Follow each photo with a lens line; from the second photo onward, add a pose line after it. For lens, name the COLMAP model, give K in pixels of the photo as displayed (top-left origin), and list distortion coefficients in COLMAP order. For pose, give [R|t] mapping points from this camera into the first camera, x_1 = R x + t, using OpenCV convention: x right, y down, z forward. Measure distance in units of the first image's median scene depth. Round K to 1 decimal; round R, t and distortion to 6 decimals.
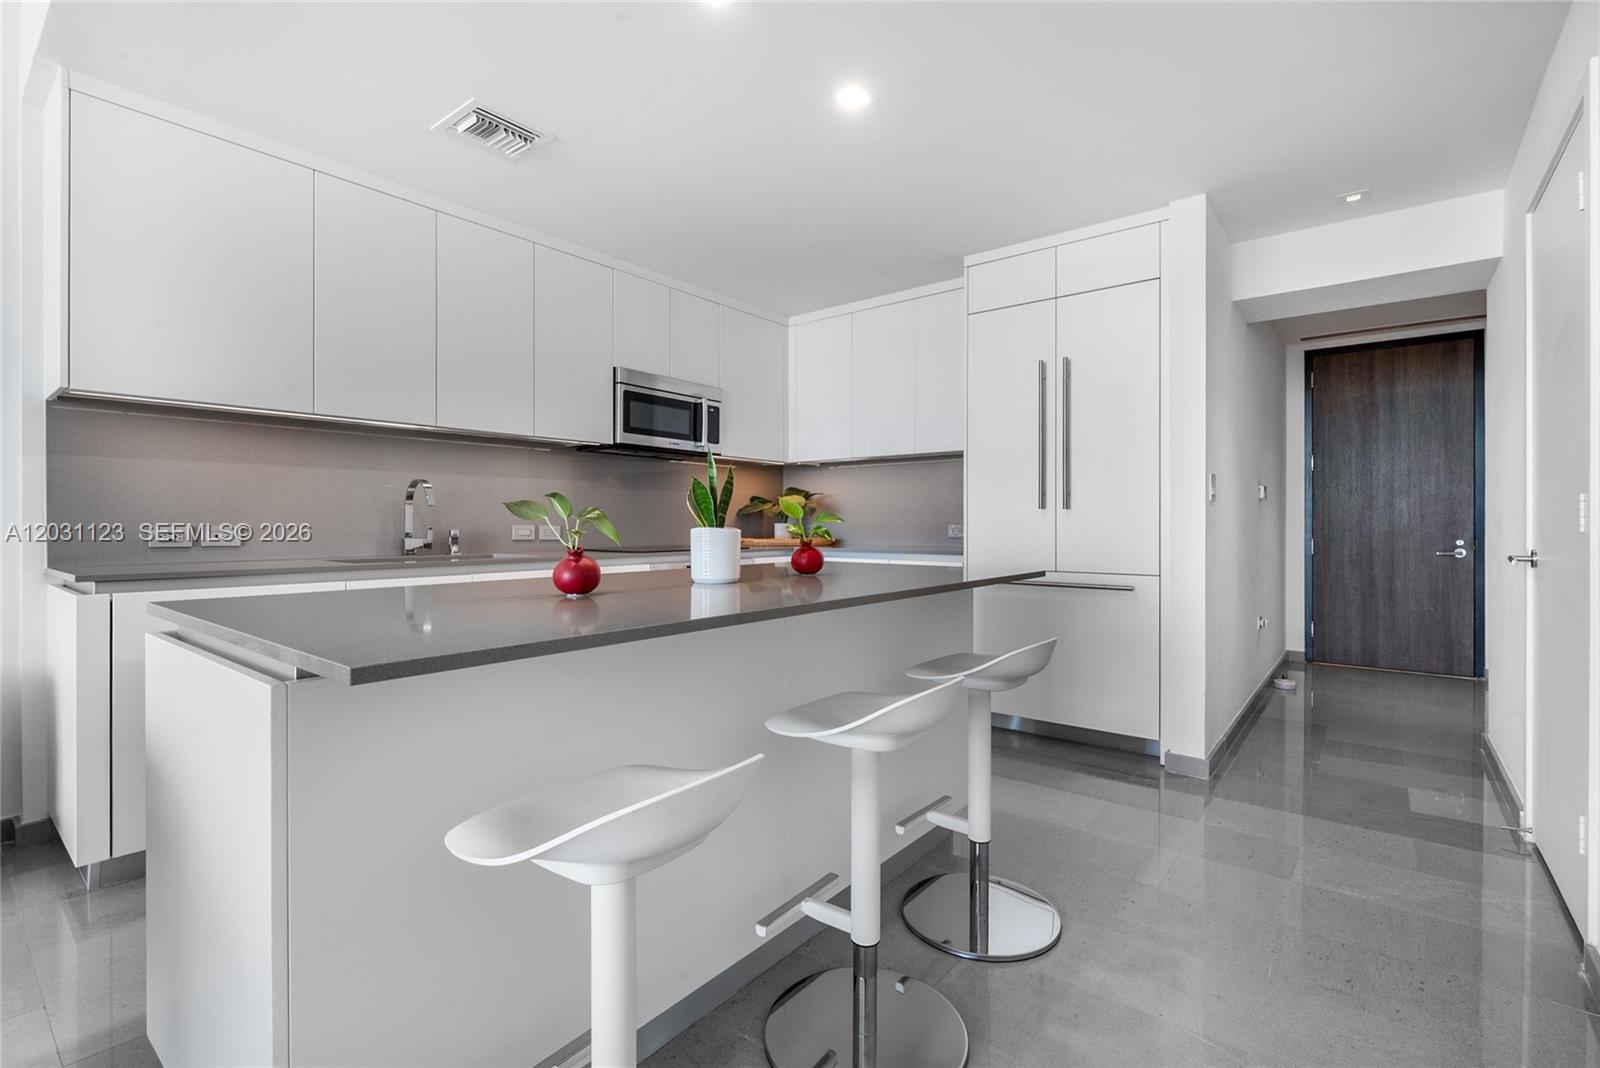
lens RADIAL K [[726.4, 0, 795.8], [0, 726.4, 527.4], [0, 0, 1]] dist [0.002526, 0.000136]
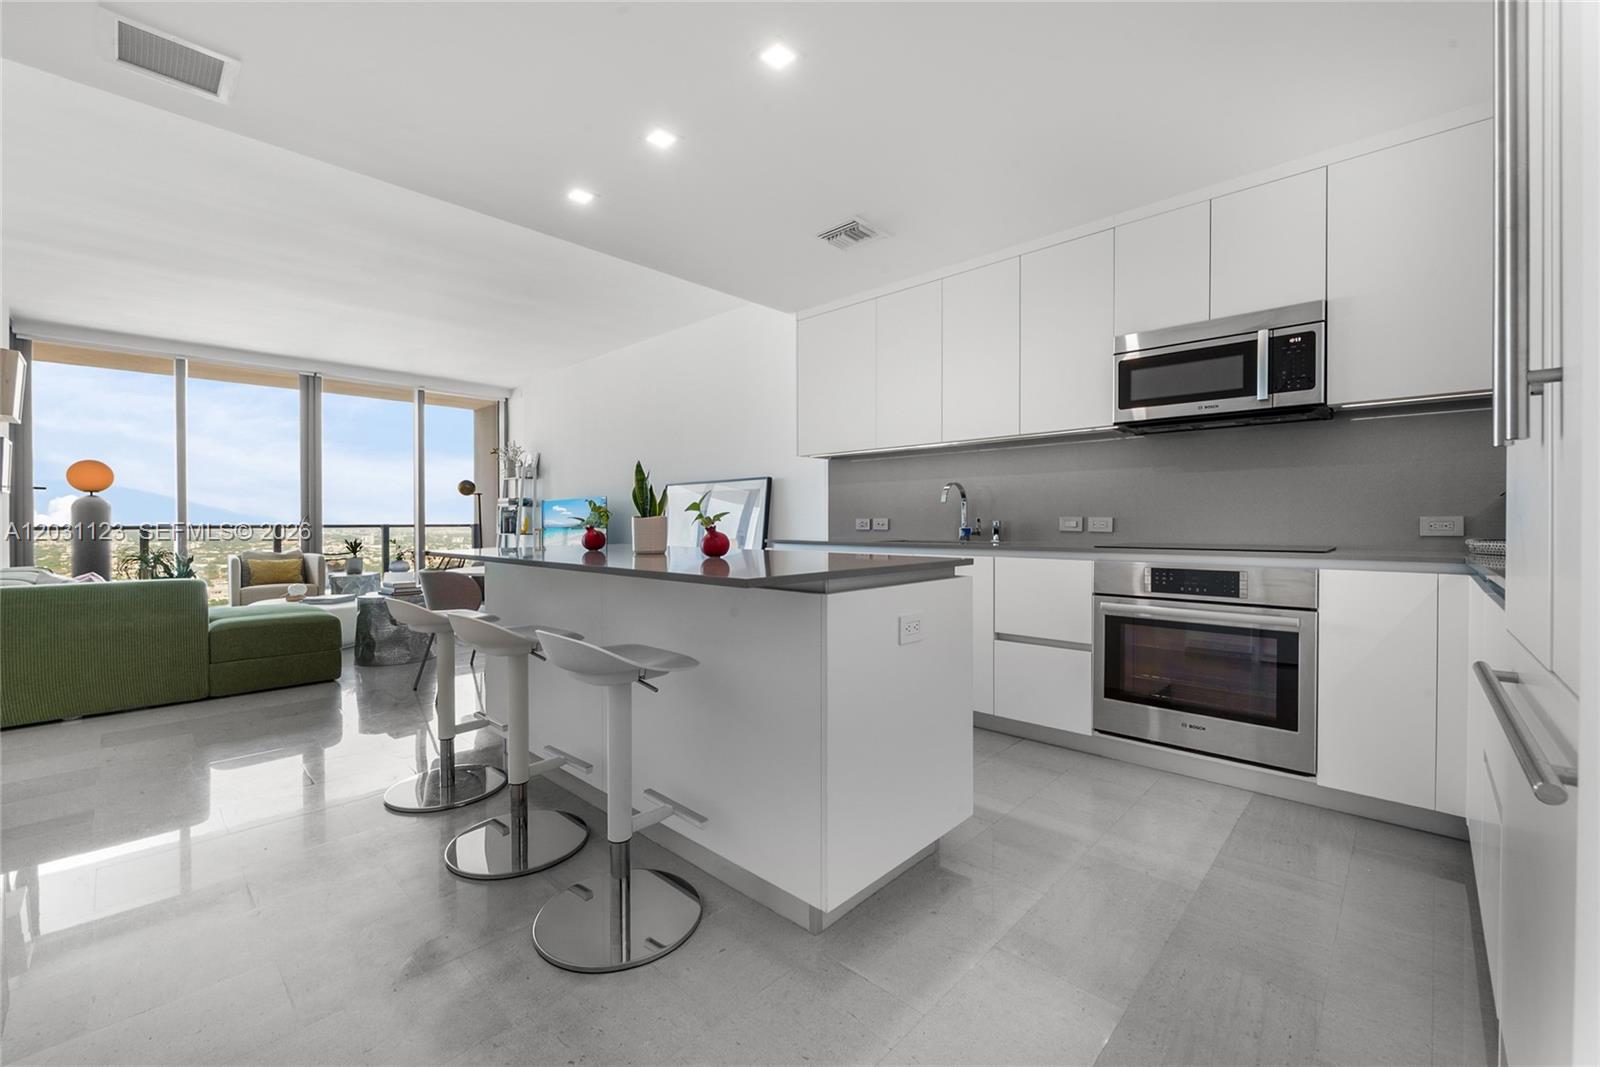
lens RADIAL K [[639.6, 0, 796.2], [0, 639.6, 527.9], [0, 0, 1]] dist [-0.009678, -0.000685]
pose [[-0.069258, 0.011086, -0.997537, 0.896463], [0.003167, 0.999936, 0.010893, 0.001369], [0.997594, -0.002405, -0.069289, 1.074793]]
